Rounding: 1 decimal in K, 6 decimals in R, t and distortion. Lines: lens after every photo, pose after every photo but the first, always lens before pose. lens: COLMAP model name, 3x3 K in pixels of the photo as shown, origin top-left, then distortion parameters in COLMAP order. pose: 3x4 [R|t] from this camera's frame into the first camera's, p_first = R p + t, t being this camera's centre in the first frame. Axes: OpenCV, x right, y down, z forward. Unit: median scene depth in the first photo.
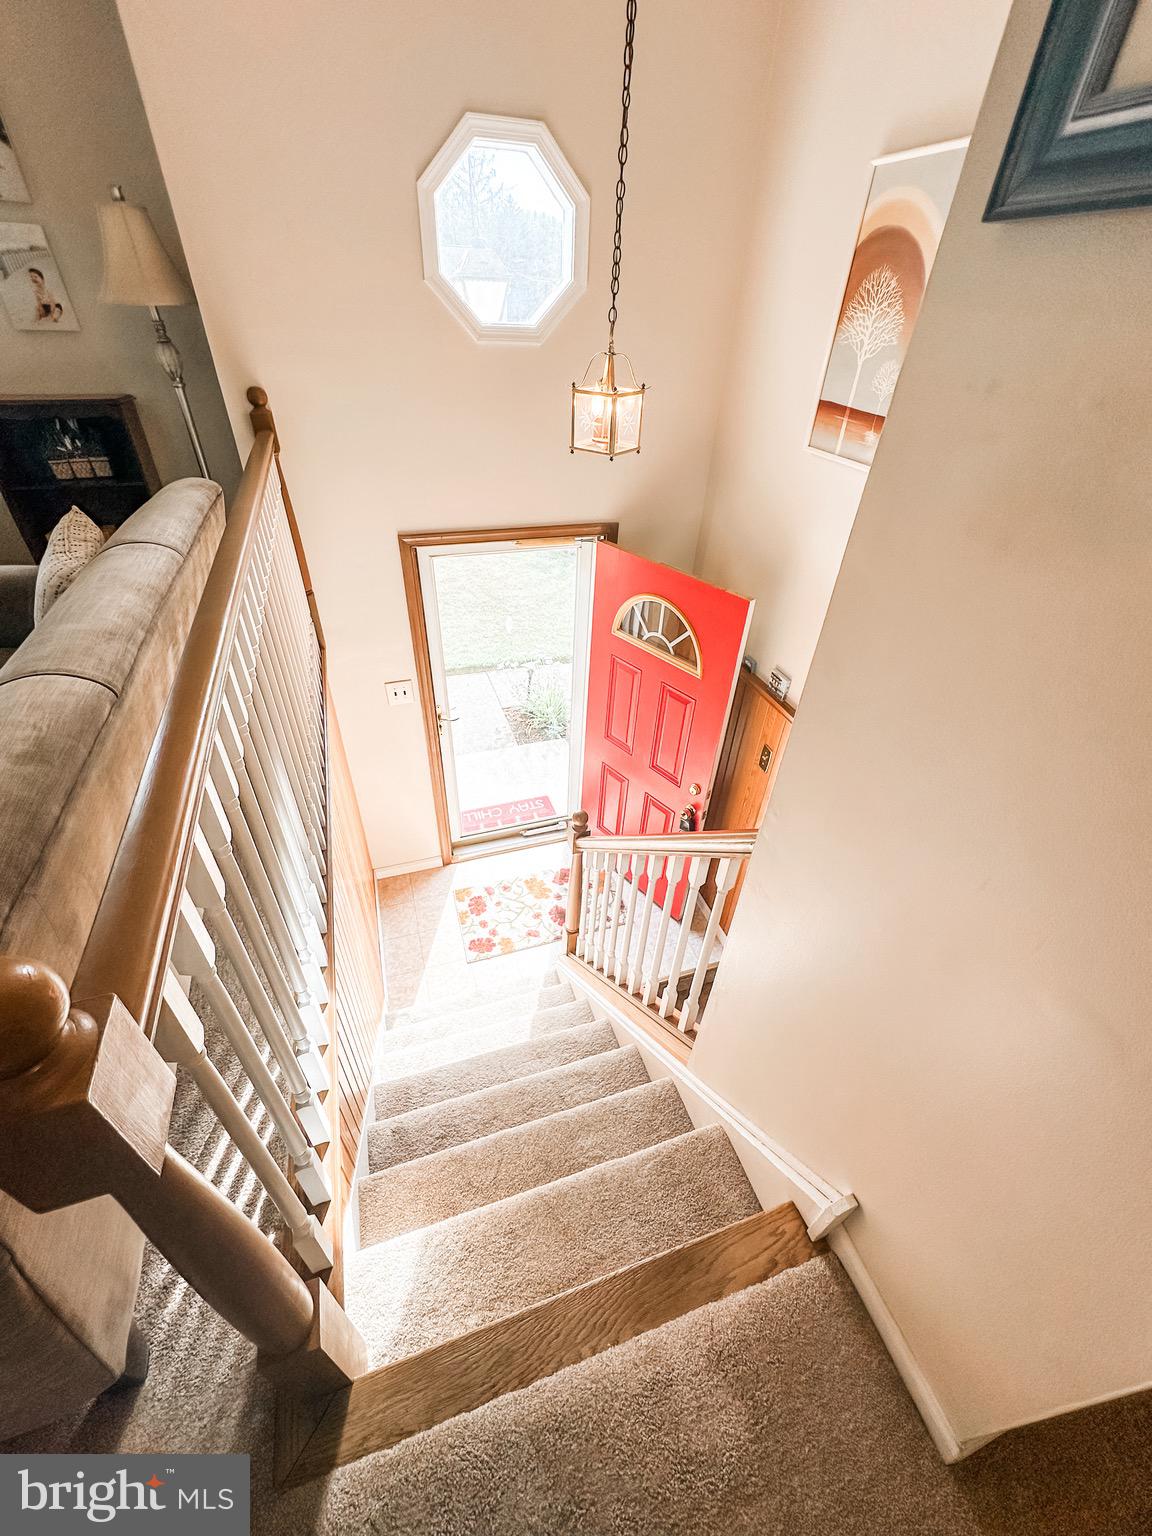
lens RADIAL K [[616.8, 0, 579.8], [0, 616.8, 771.1], [0, 0, 1]] dist [0.000194, -0.000255]
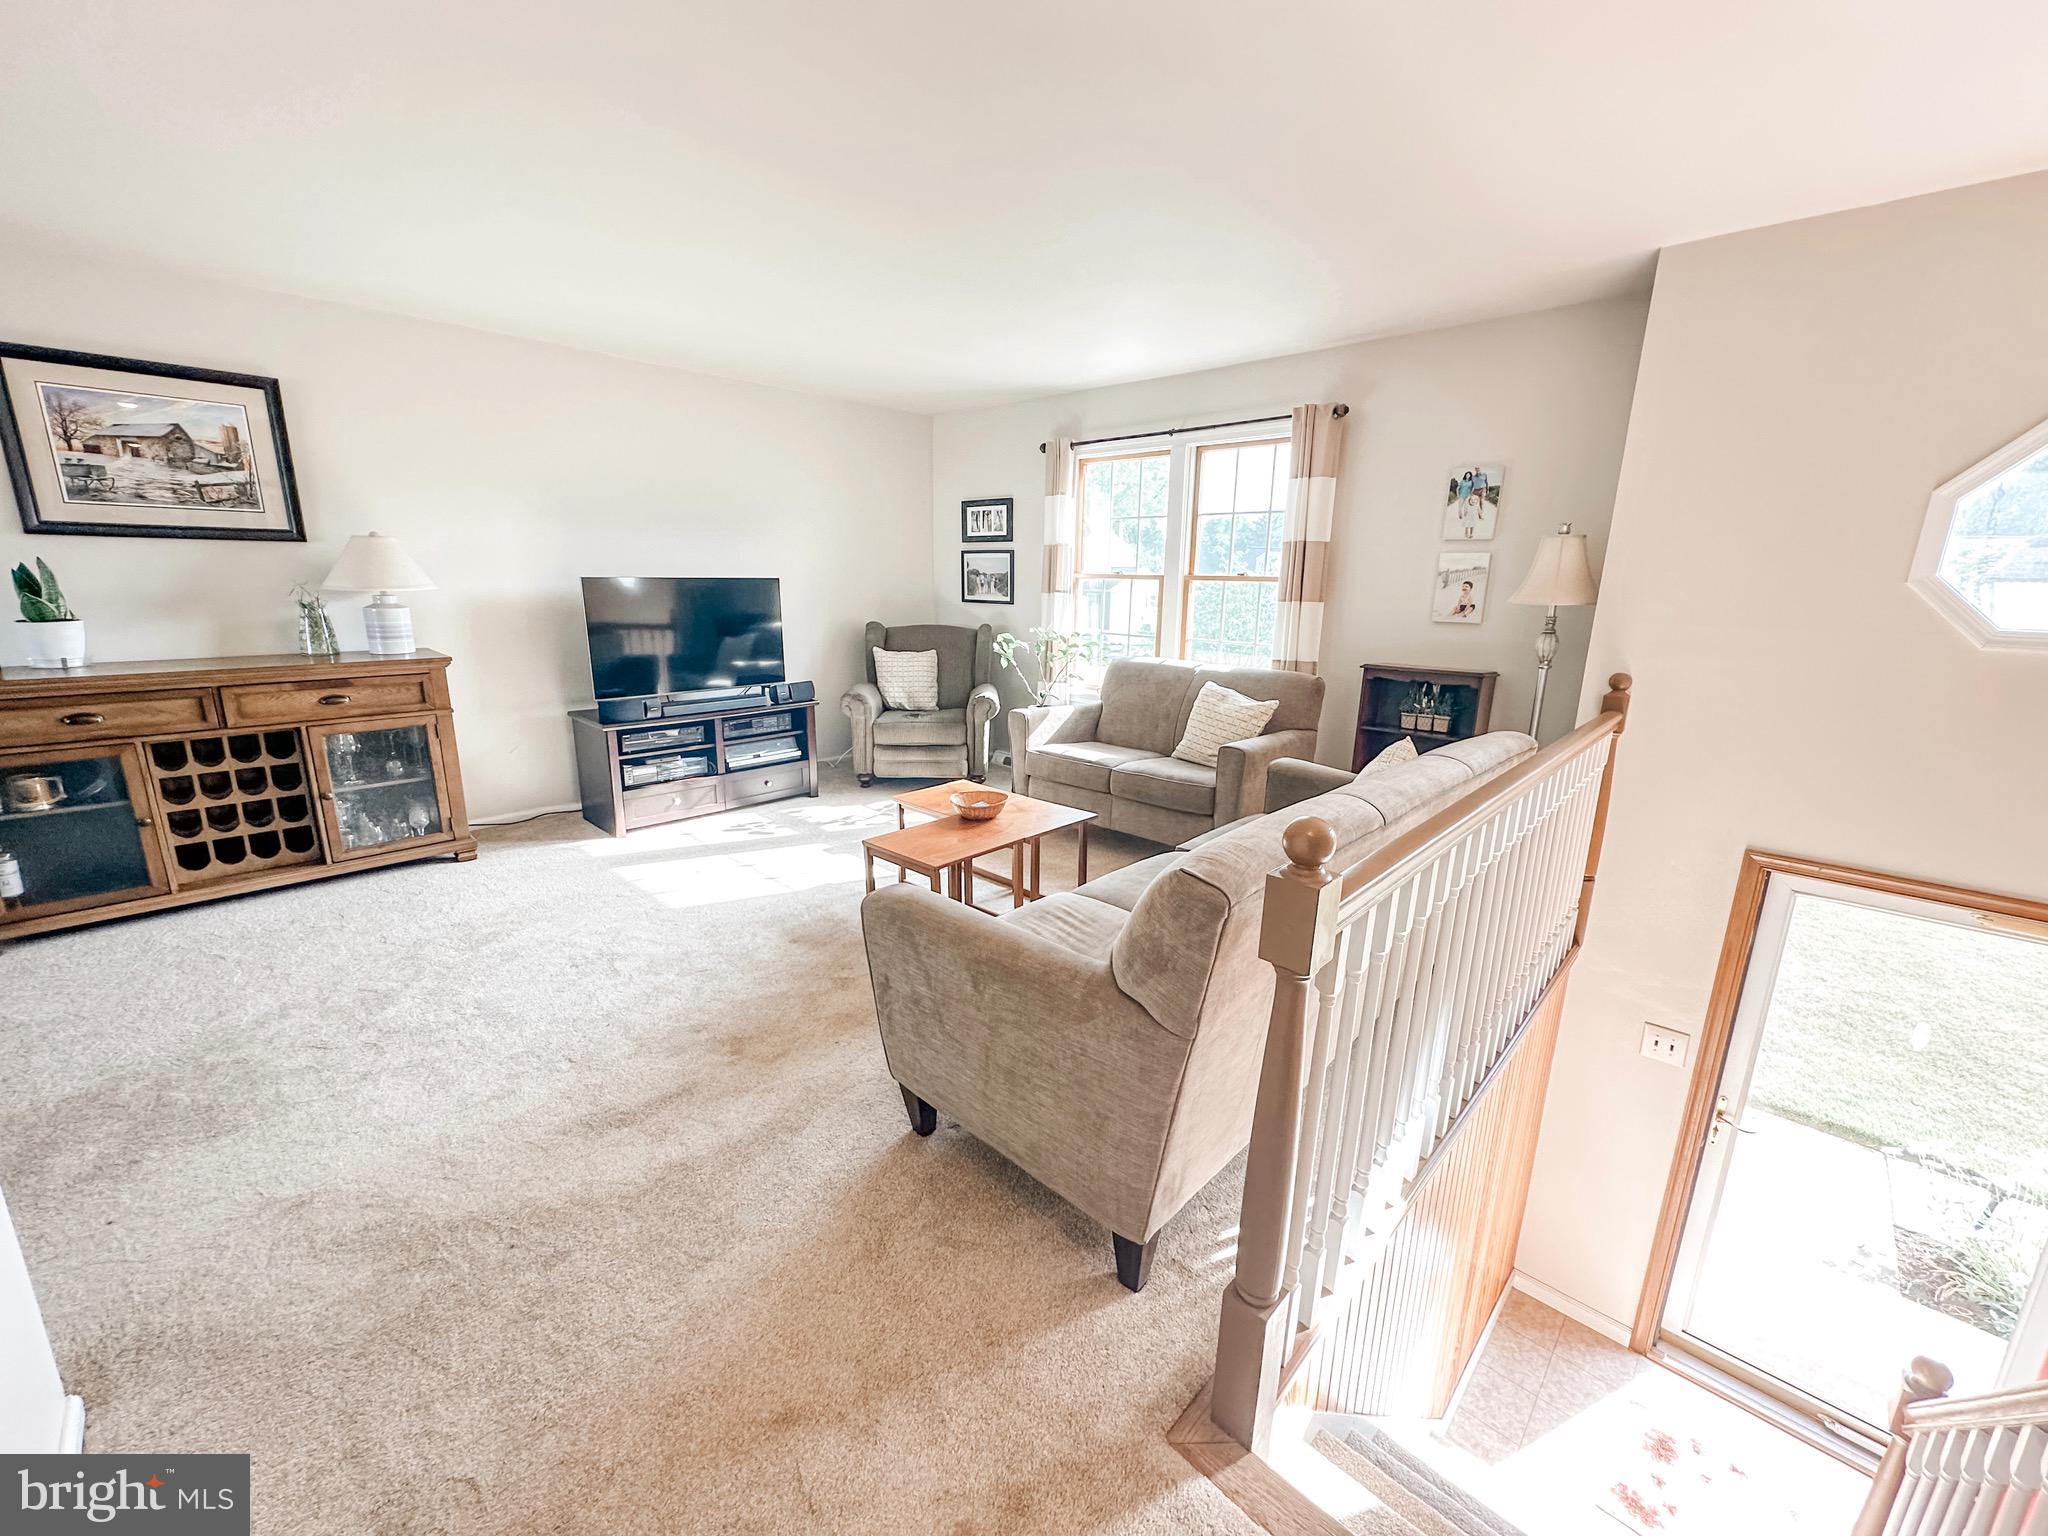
lens RADIAL K [[818.5, 0, 1027.8], [0, 818.5, 768.5], [0, 0, 1]] dist [-0.001207, -0.000531]
pose [[0.470178, 0.175141, -0.865019, 0.171810], [-0.539988, 0.832342, -0.124984, 0.168135], [0.698102, 0.525864, 0.485923, -0.203115]]
